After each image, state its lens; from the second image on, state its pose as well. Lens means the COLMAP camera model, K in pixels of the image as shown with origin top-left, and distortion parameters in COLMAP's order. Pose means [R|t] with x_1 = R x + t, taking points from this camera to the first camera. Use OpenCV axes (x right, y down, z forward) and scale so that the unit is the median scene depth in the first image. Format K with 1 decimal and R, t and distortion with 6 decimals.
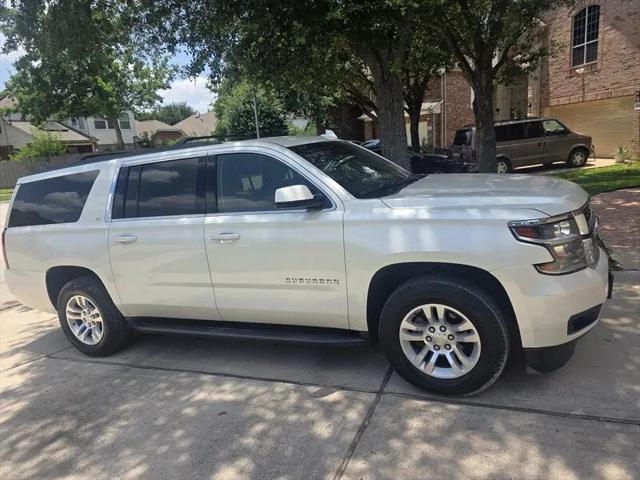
lens RADIAL K [[432.2, 0, 321.2], [0, 432.2, 235.5], [0, 0, 1]] dist [0.061920, -0.057597]
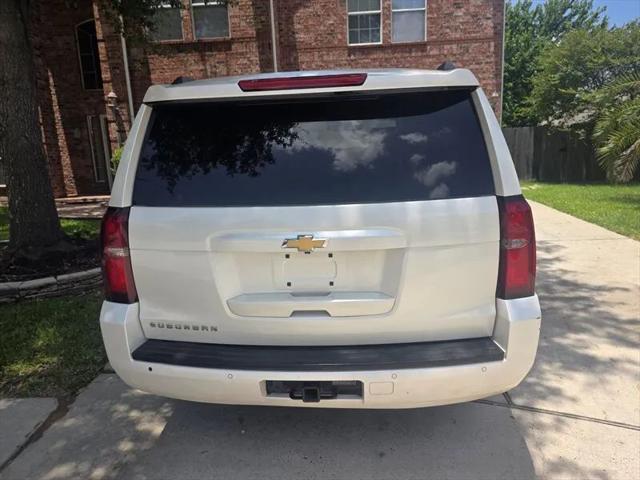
lens RADIAL K [[432.2, 0, 326.4], [0, 432.2, 243.7], [0, 0, 1]] dist [0.061920, -0.057597]
pose [[-0.340123, -0.093668, 0.935704, -1.348901], [0.255040, 0.948545, 0.187659, -0.120424], [-0.905136, 0.302470, -0.298733, 1.678347]]
